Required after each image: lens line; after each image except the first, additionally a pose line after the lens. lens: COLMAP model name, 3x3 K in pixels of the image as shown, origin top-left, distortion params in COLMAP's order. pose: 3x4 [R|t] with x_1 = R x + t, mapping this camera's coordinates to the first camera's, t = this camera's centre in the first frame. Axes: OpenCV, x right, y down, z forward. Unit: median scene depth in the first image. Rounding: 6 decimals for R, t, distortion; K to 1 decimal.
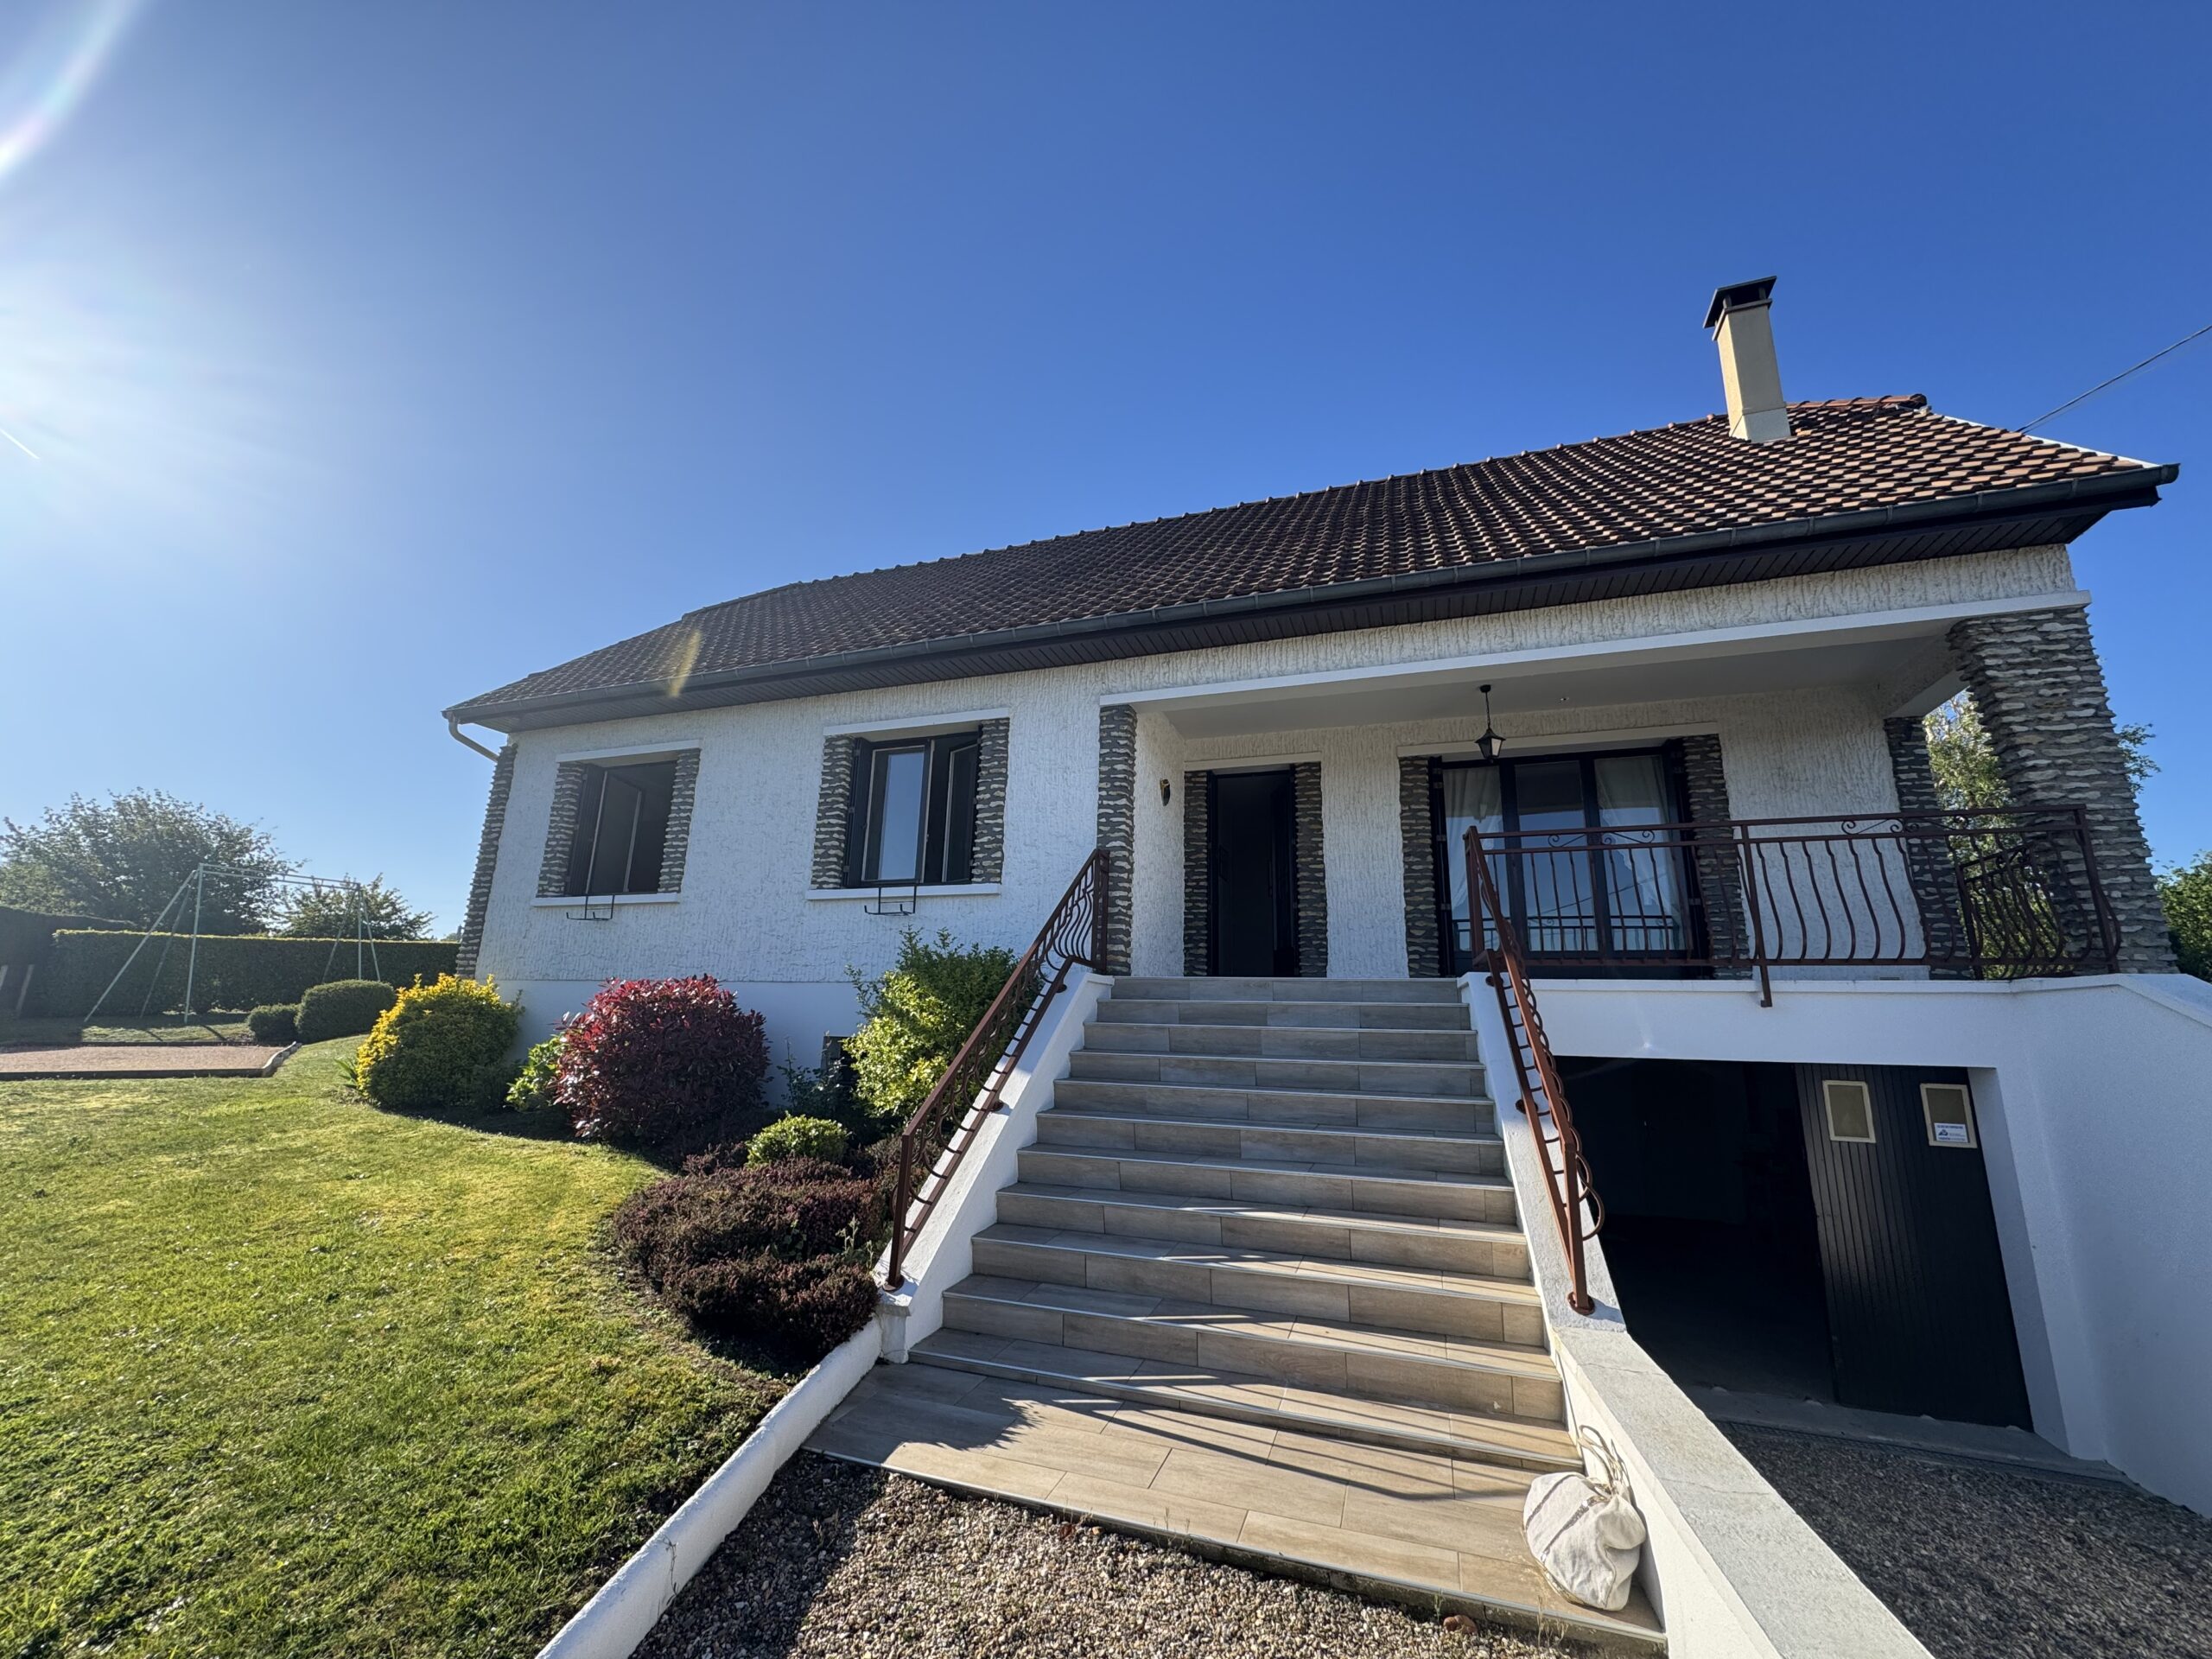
lens RADIAL K [[869.4, 0, 1103.9], [0, 869.4, 830.2], [0, 0, 1]] dist [-0.004109, 0.000392]
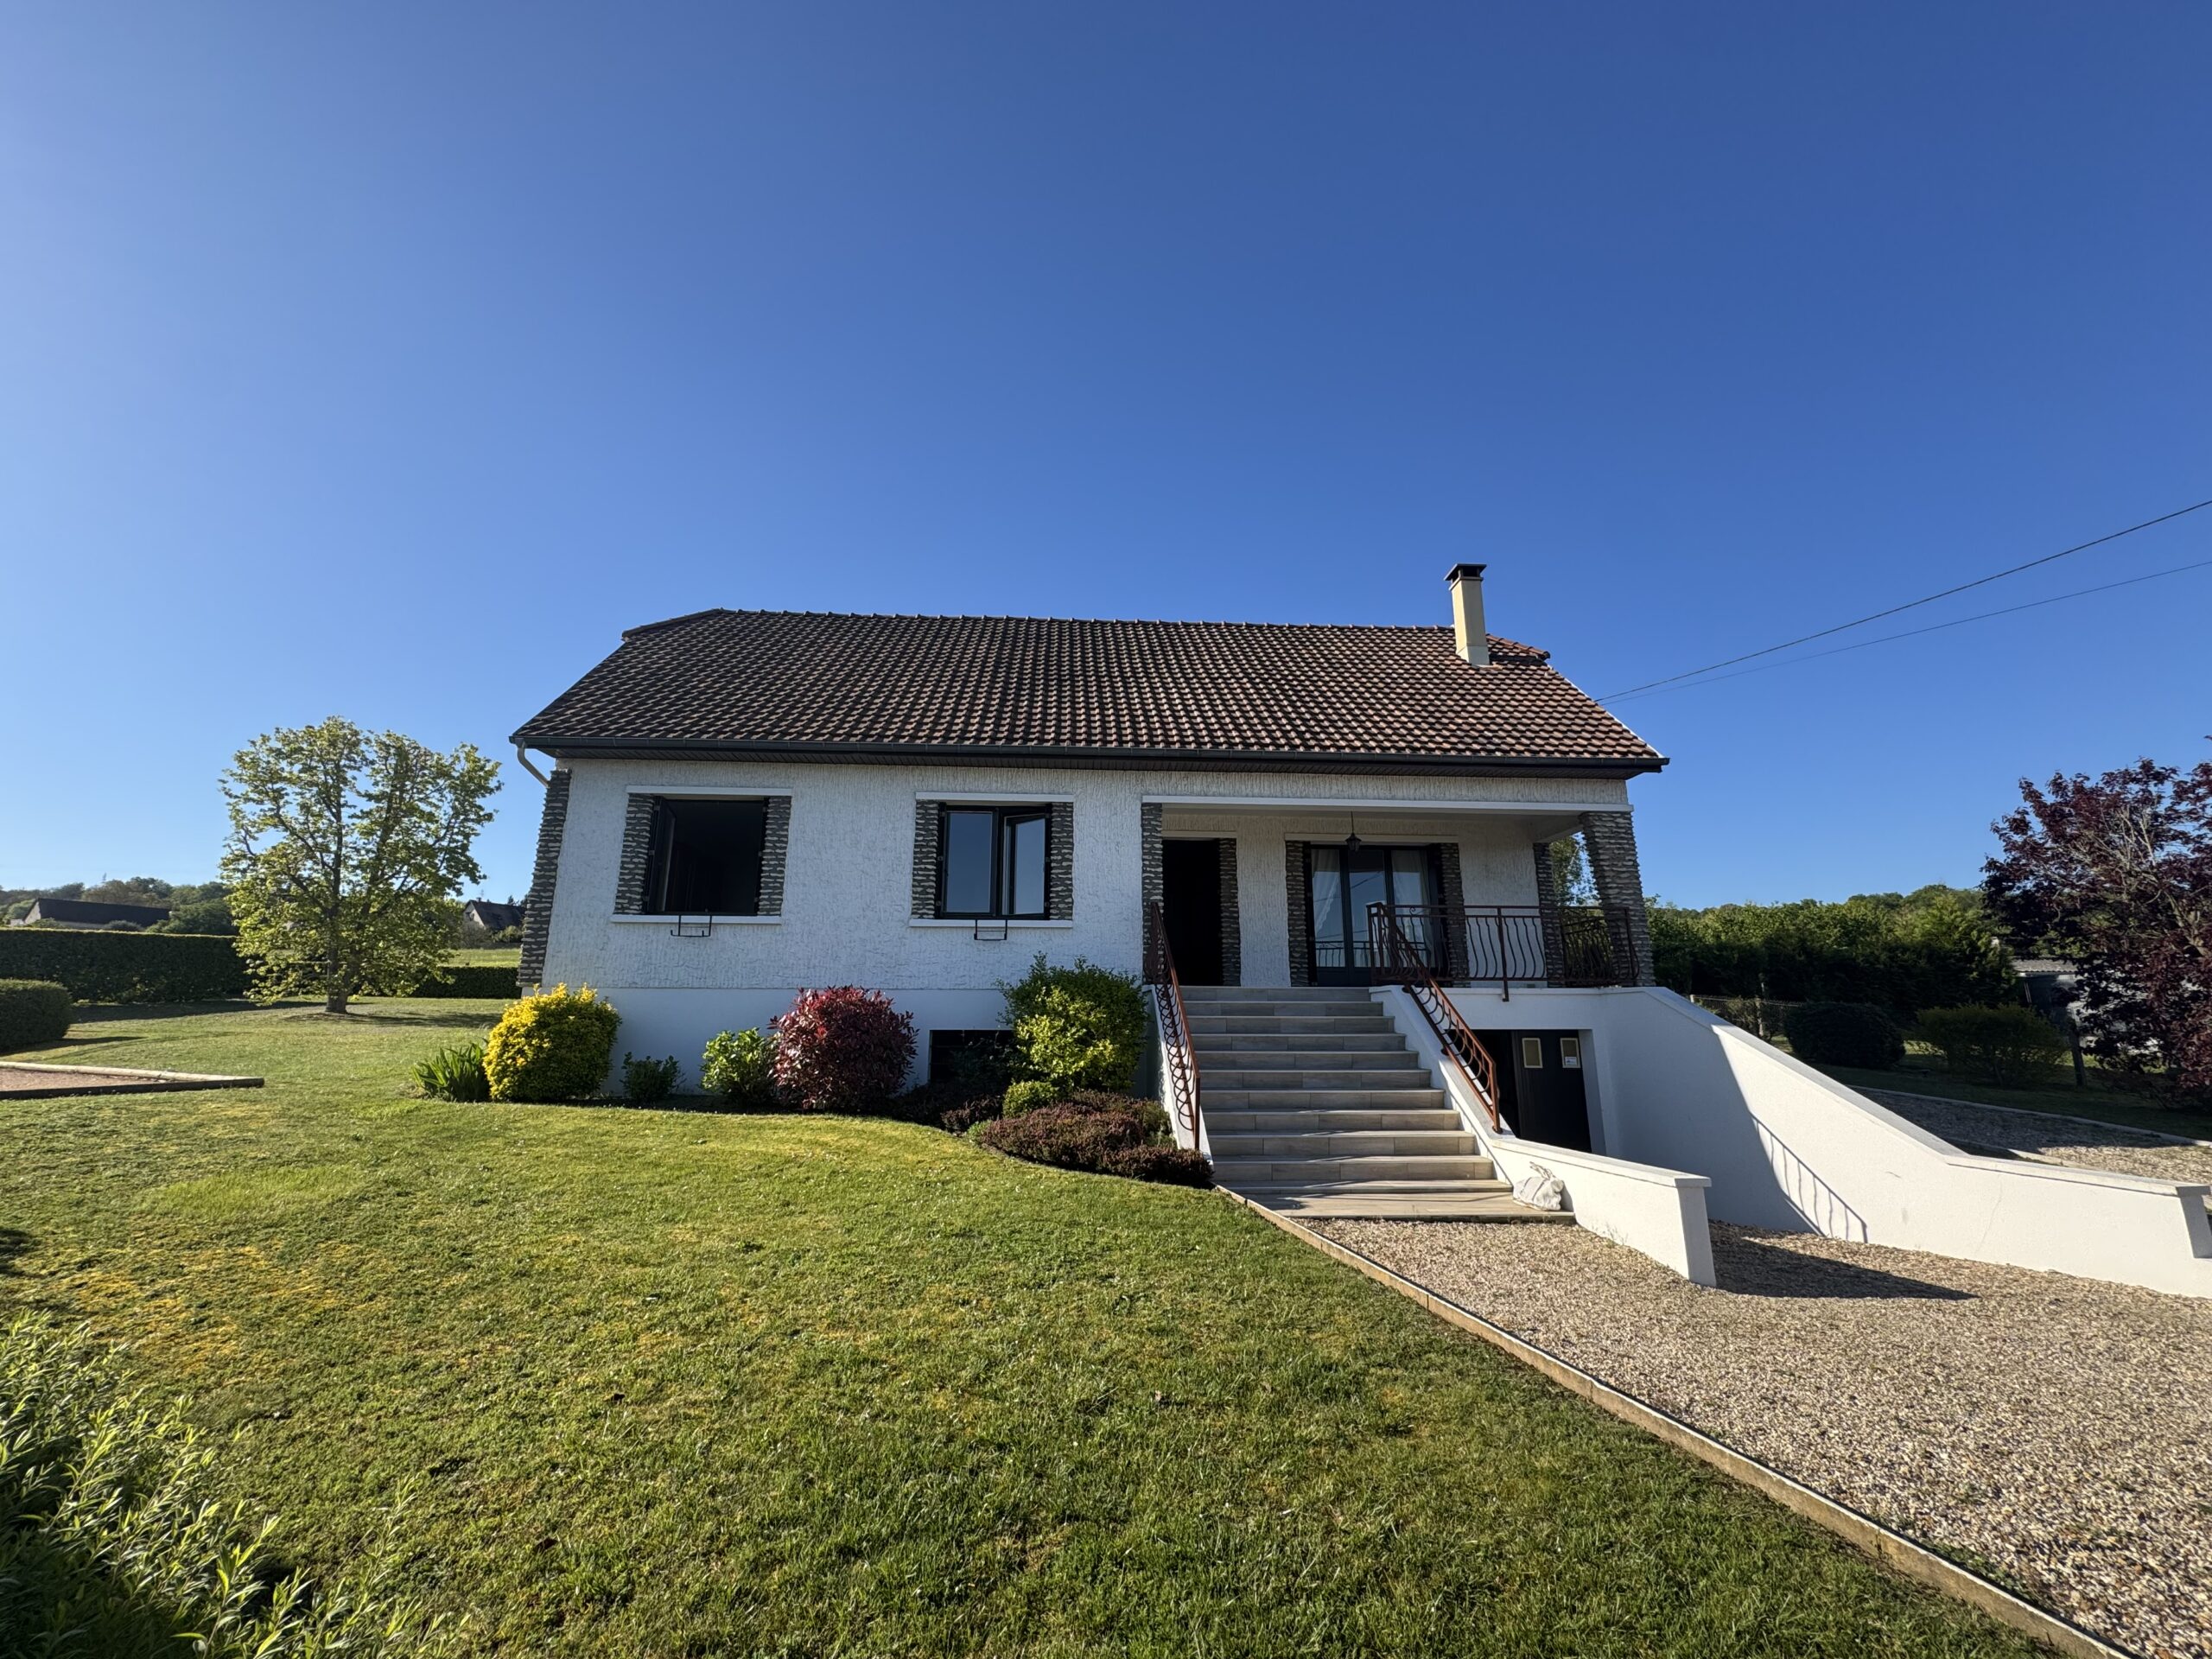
lens RADIAL K [[869.4, 0, 1100.2], [0, 869.4, 827.4], [0, 0, 1]] dist [-0.004109, 0.000392]
pose [[0.922579, 0.063744, 0.380505, -0.608356], [-0.066649, 0.997761, -0.005552, -0.084172], [-0.380007, -0.020238, 0.924762, -0.330992]]
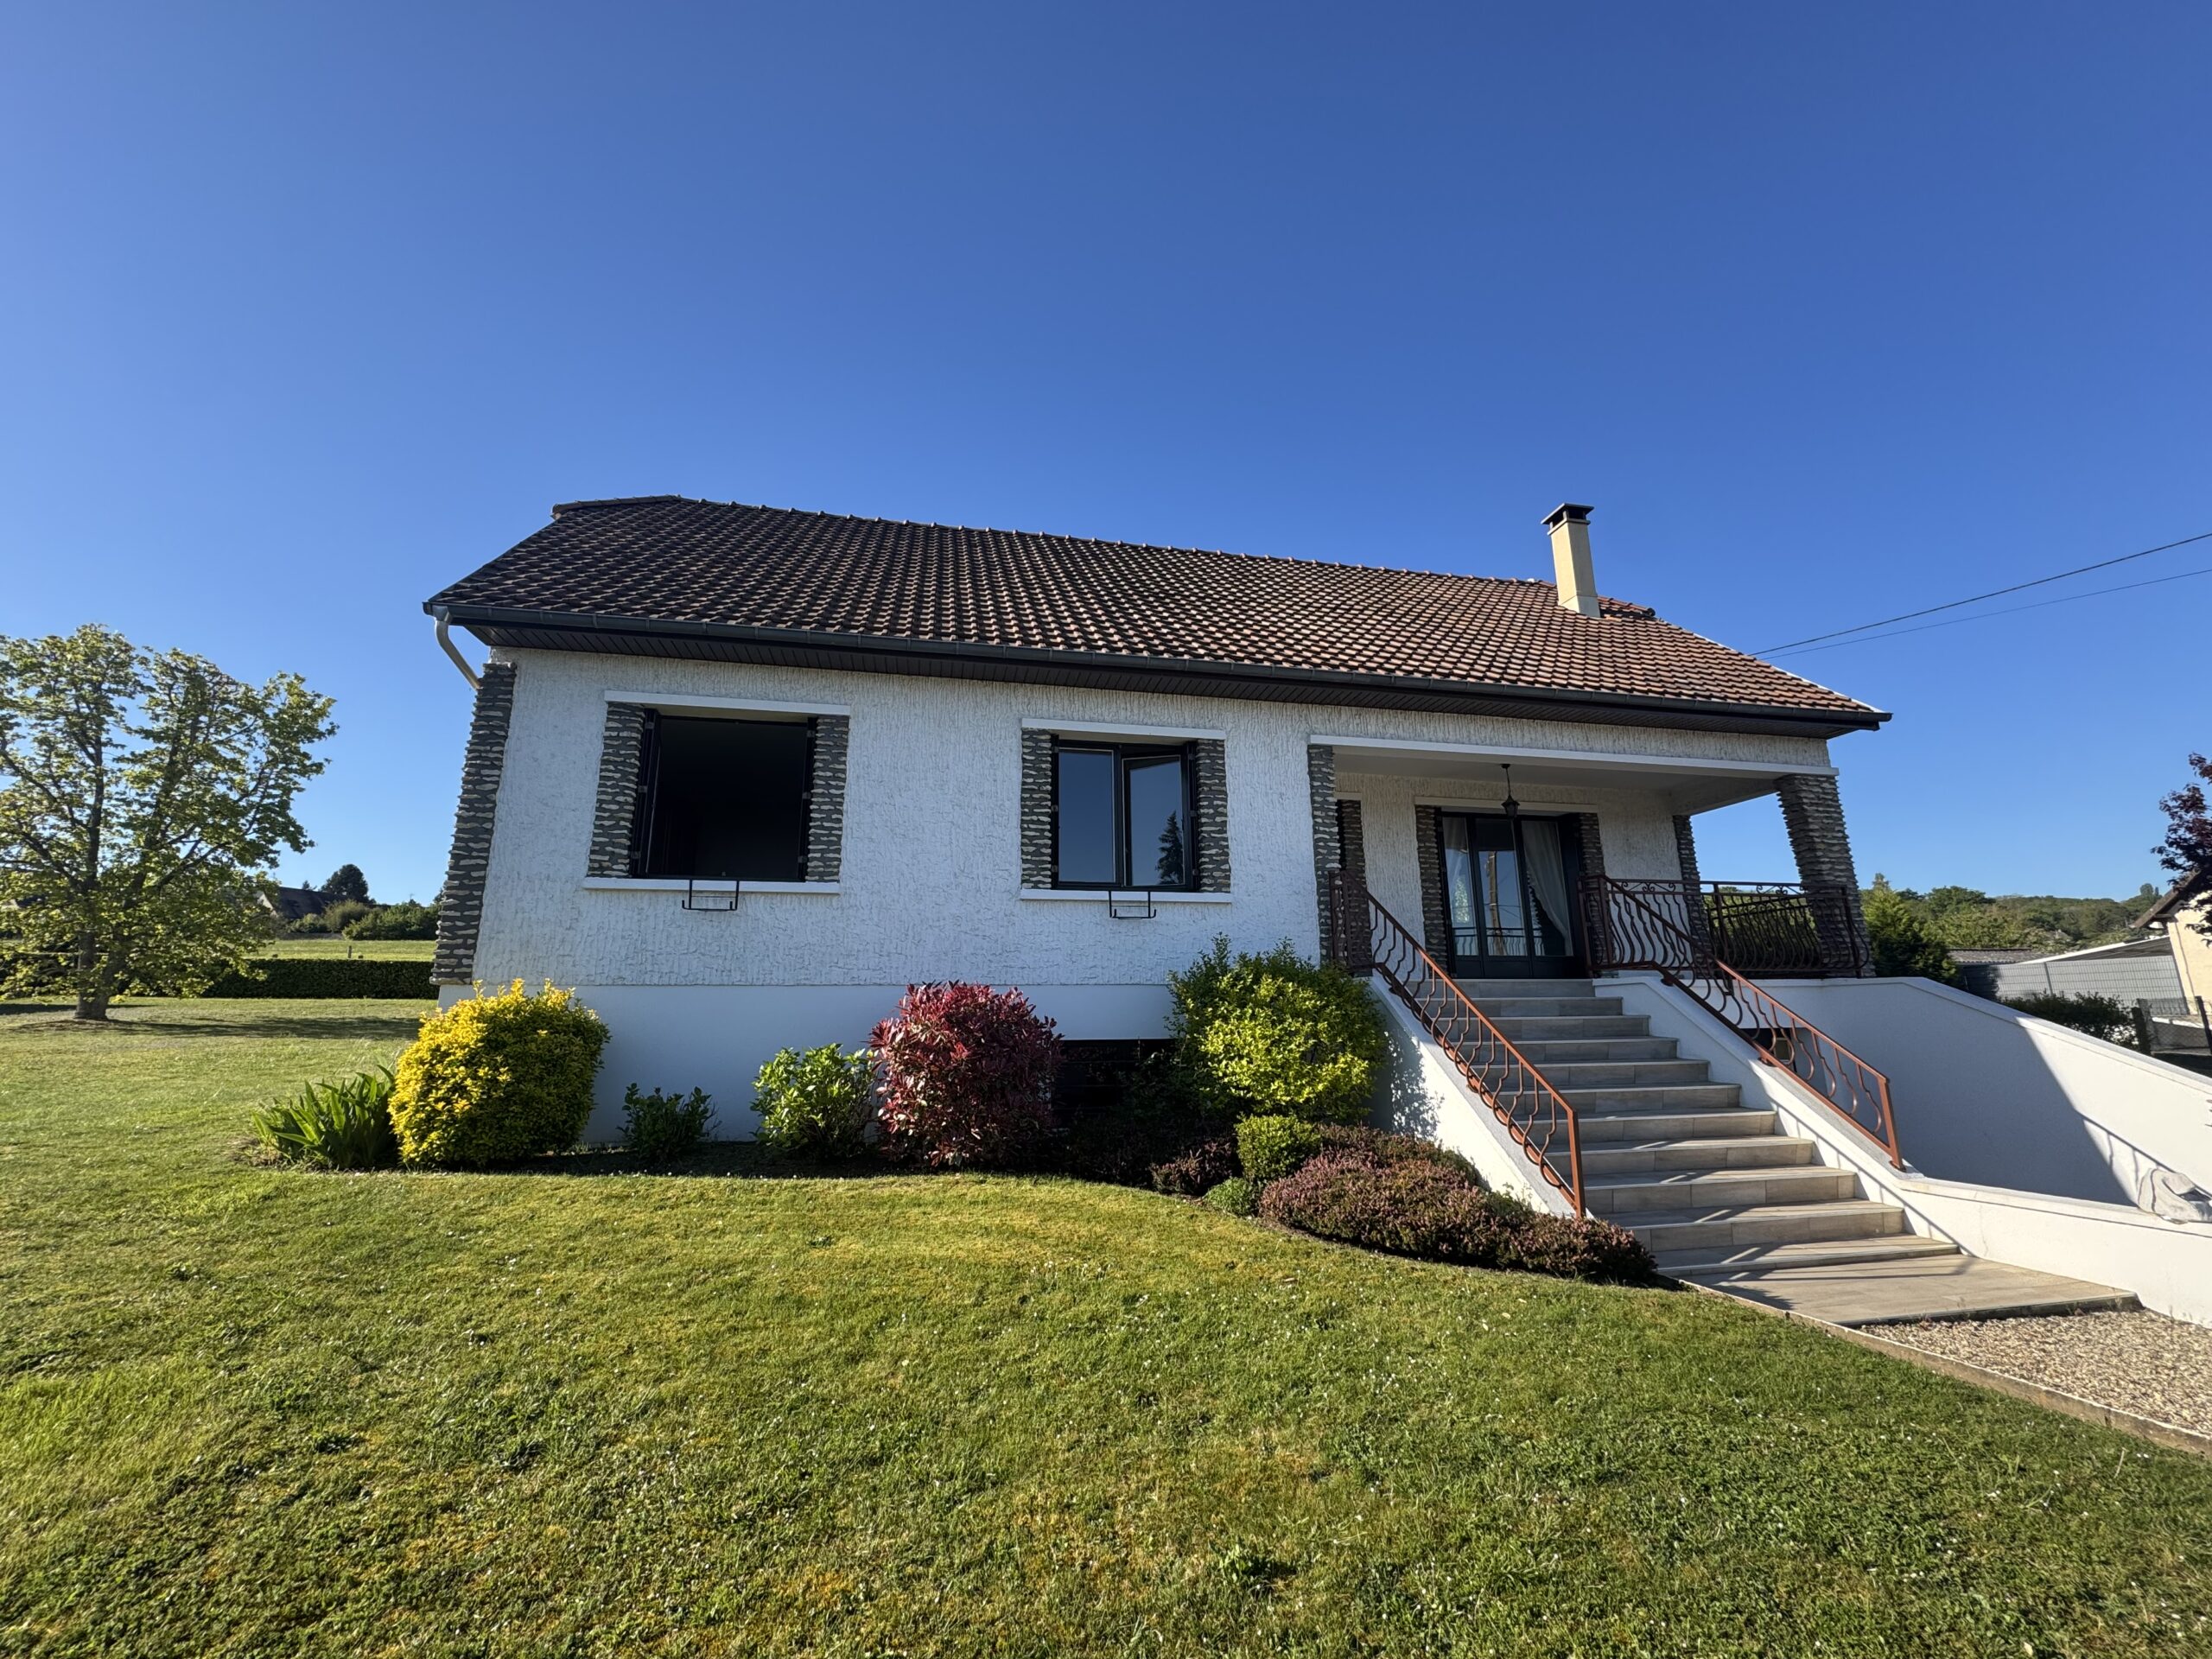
lens RADIAL K [[869.4, 0, 1102.9], [0, 869.4, 827.8], [0, 0, 1]] dist [-0.004109, 0.000392]
pose [[0.855421, 0.079210, 0.511841, -0.790437], [-0.087073, 0.996164, -0.008640, 0.002323], [-0.510562, -0.037177, 0.859037, 0.140350]]
